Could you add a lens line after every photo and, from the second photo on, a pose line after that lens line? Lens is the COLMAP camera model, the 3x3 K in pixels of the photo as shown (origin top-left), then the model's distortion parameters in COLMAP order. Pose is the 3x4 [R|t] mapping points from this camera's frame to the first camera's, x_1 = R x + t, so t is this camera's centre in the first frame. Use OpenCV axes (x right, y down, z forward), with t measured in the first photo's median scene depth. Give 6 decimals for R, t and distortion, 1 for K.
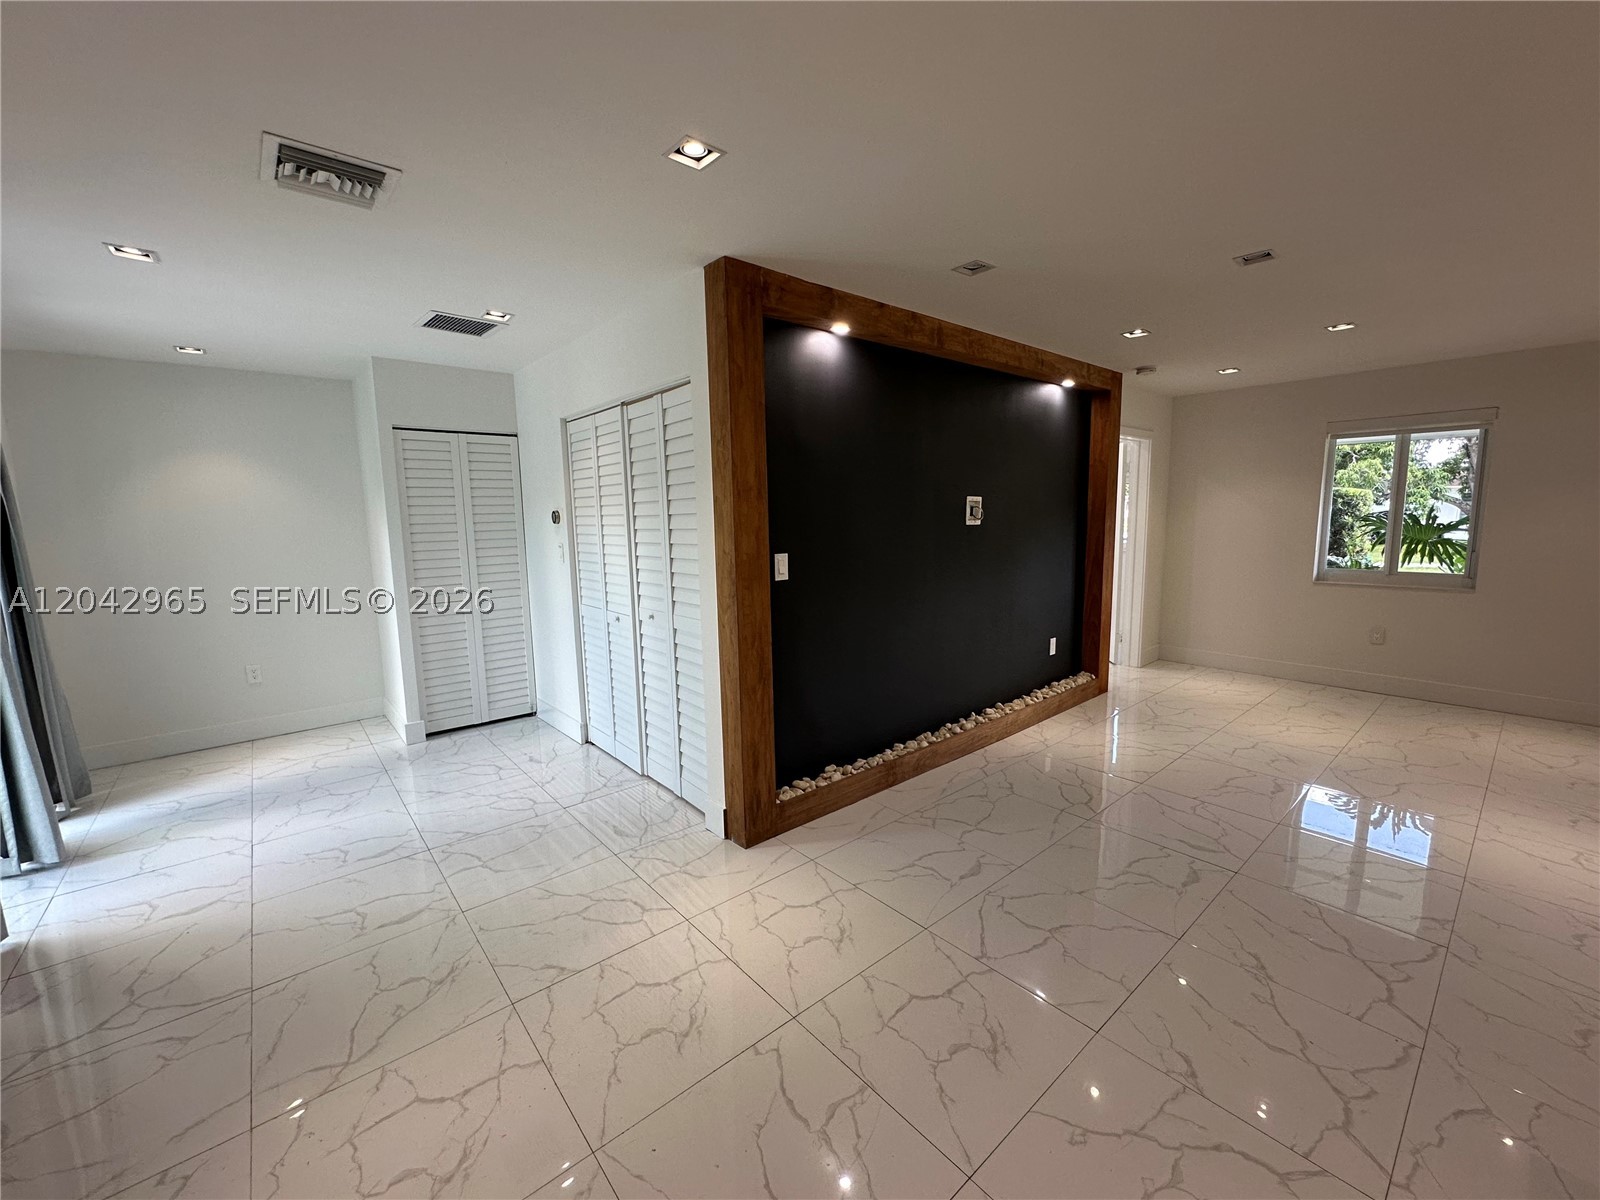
lens RADIAL K [[641.6, 0, 796.9], [0, 641.6, 600.0], [0, 0, 1]] dist [-0.007425, 0.001787]
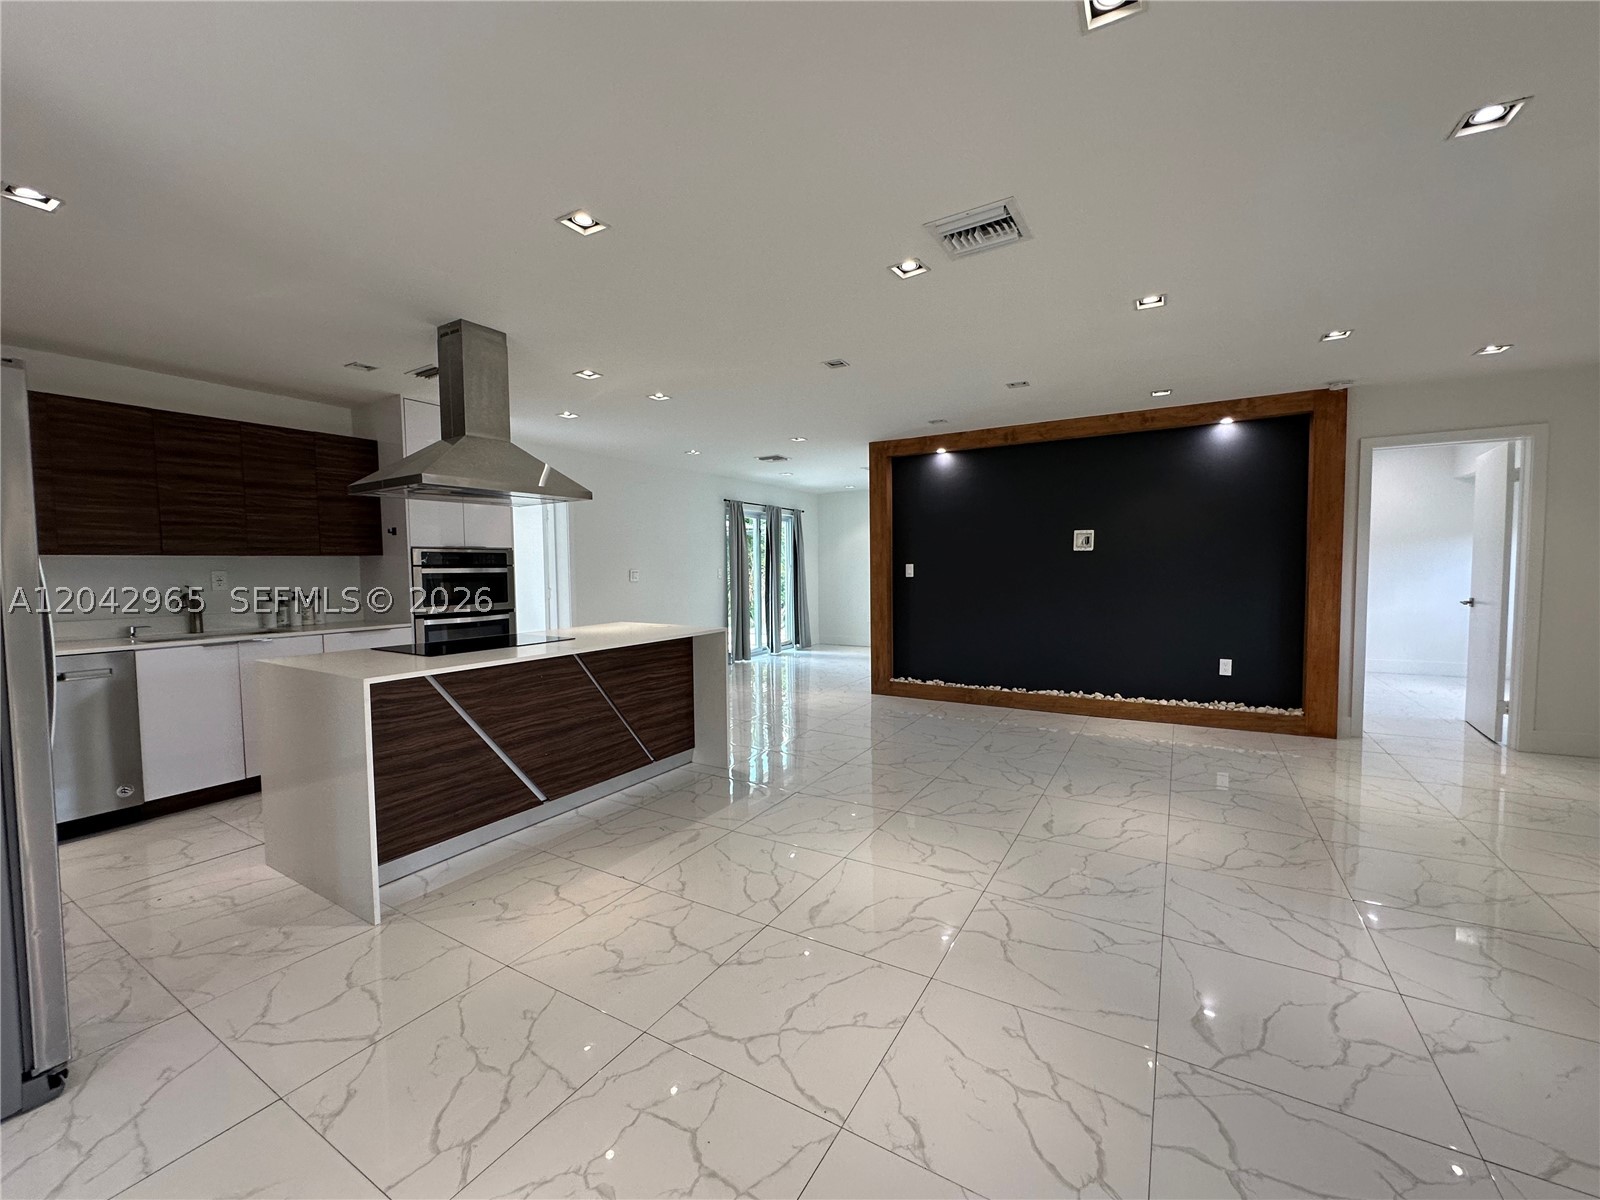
lens RADIAL K [[641.6, 0, 800.1], [0, 641.6, 599.5], [0, 0, 1]] dist [-0.007425, 0.001787]
pose [[0.323548, 0.062159, -0.944168, 1.400000], [-0.121736, 0.992282, 0.023610, 0.027775], [0.938348, 0.107300, 0.328618, -0.004795]]
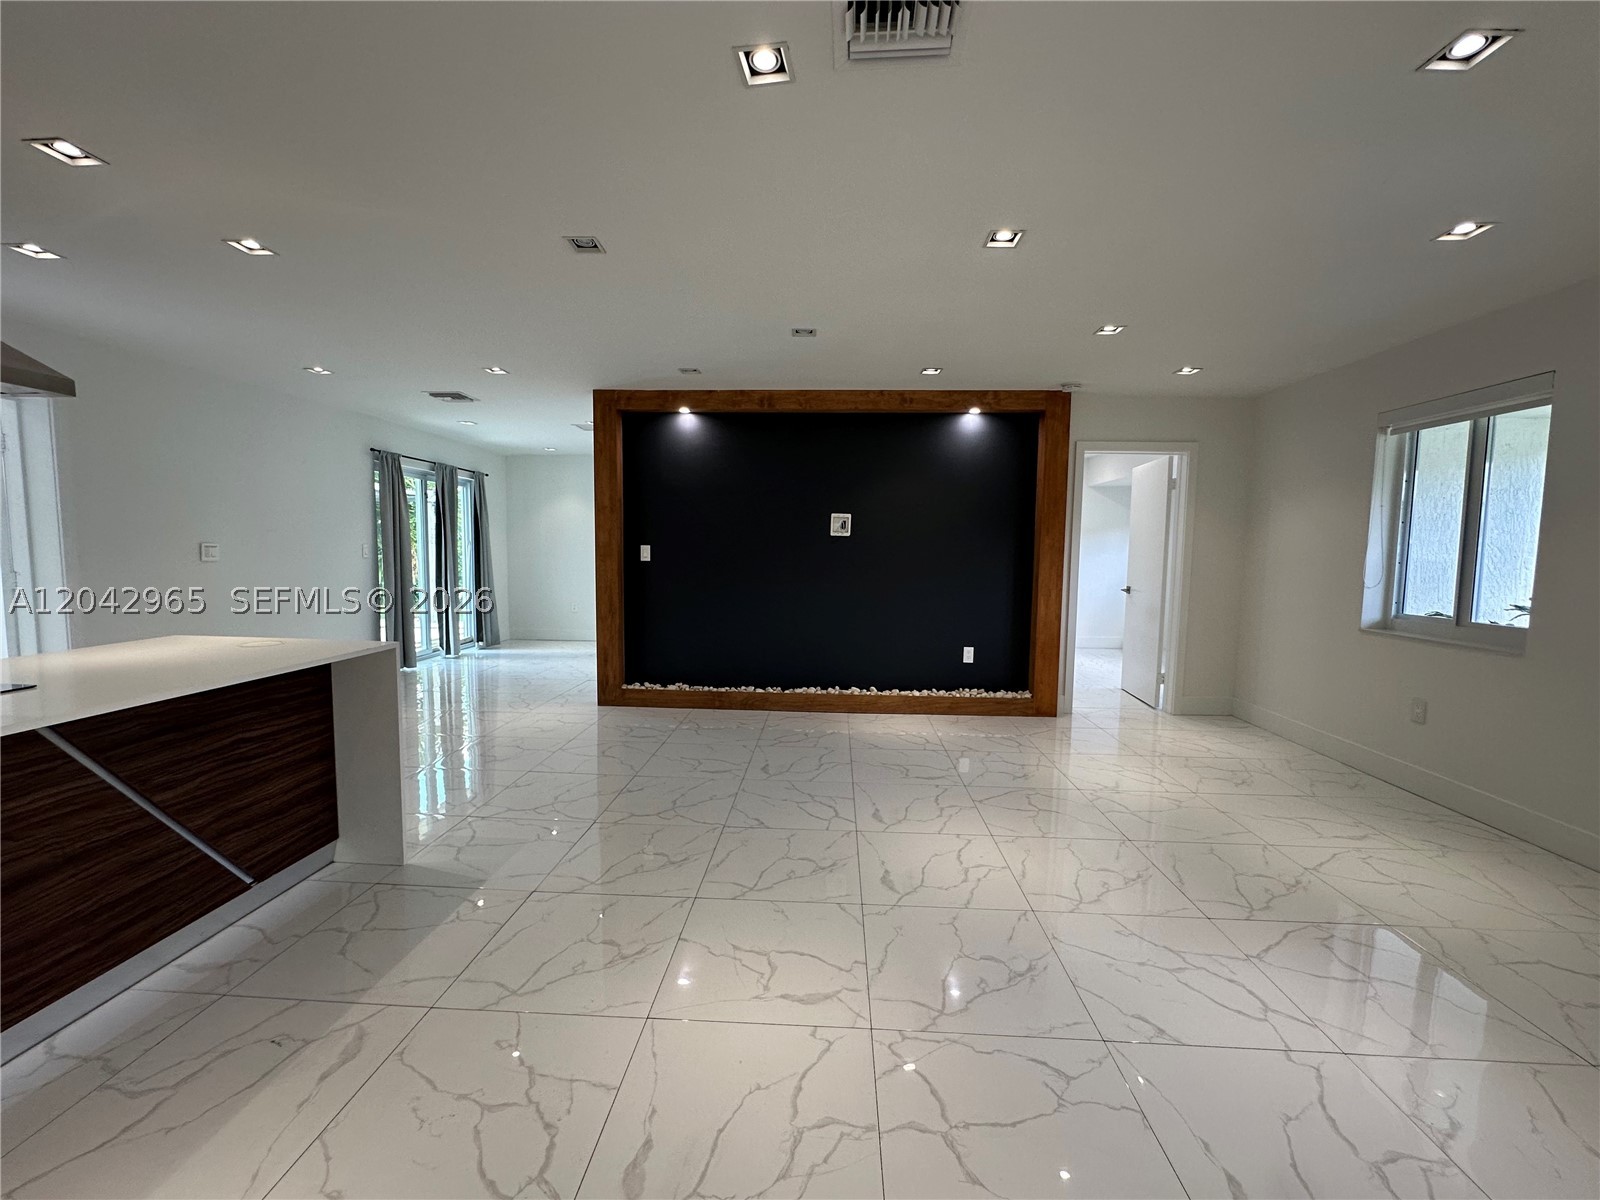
lens RADIAL K [[641.6, 0, 800.5], [0, 641.6, 600.7], [0, 0, 1]] dist [-0.007425, 0.001787]
pose [[0.726024, 0.083793, -0.682545, 1.114111], [-0.118815, 0.992906, -0.004489, 0.025646], [0.677327, 0.084356, 0.730830, 0.030257]]
